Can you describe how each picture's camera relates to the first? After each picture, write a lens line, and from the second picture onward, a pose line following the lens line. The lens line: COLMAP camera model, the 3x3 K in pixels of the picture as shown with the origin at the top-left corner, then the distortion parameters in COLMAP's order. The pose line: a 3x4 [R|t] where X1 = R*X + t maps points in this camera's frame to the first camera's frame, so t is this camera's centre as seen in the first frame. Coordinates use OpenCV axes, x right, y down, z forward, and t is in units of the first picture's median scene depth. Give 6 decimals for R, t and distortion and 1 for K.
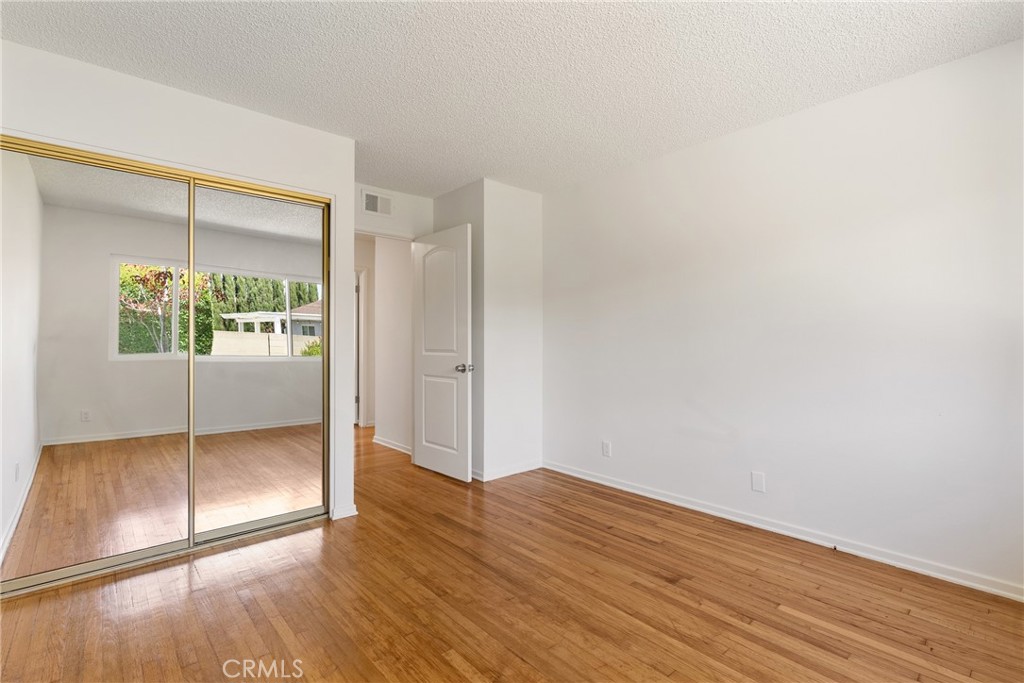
lens RADIAL K [[471.1, 0, 513.1], [0, 471.1, 341.2], [0, 0, 1]] dist [-0.002006, -0.000040]
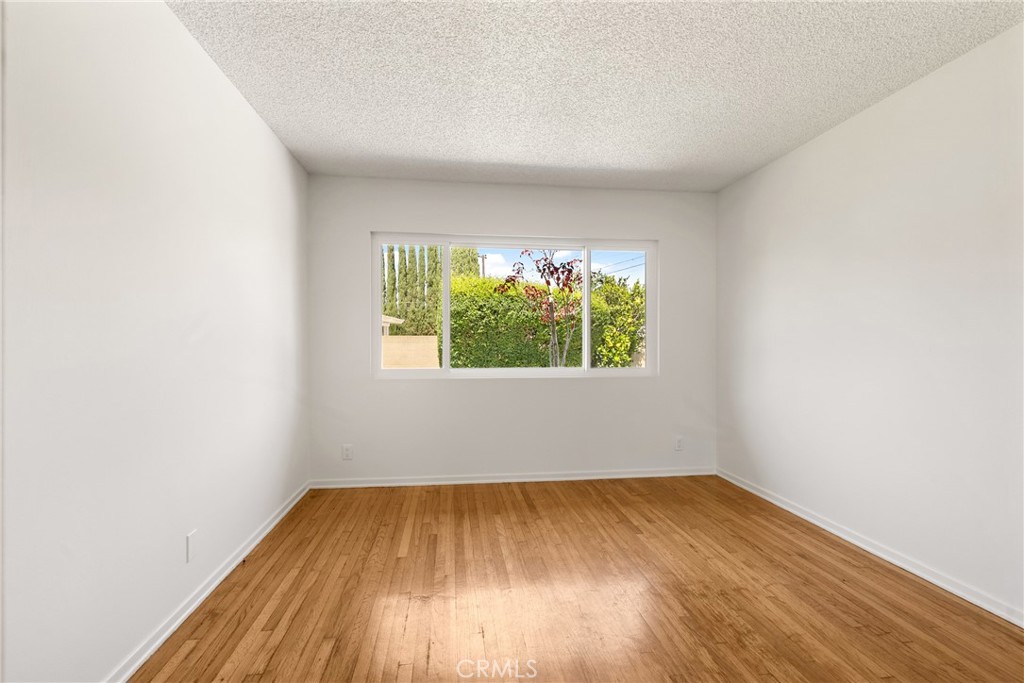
lens RADIAL K [[471.1, 0, 512.2], [0, 471.1, 342.1], [0, 0, 1]] dist [-0.002006, -0.000040]
pose [[-0.825971, -0.006791, 0.563672, -0.375762], [-0.005562, 0.999977, 0.003897, -0.008598], [-0.563686, 0.000084, -0.825989, 1.887326]]
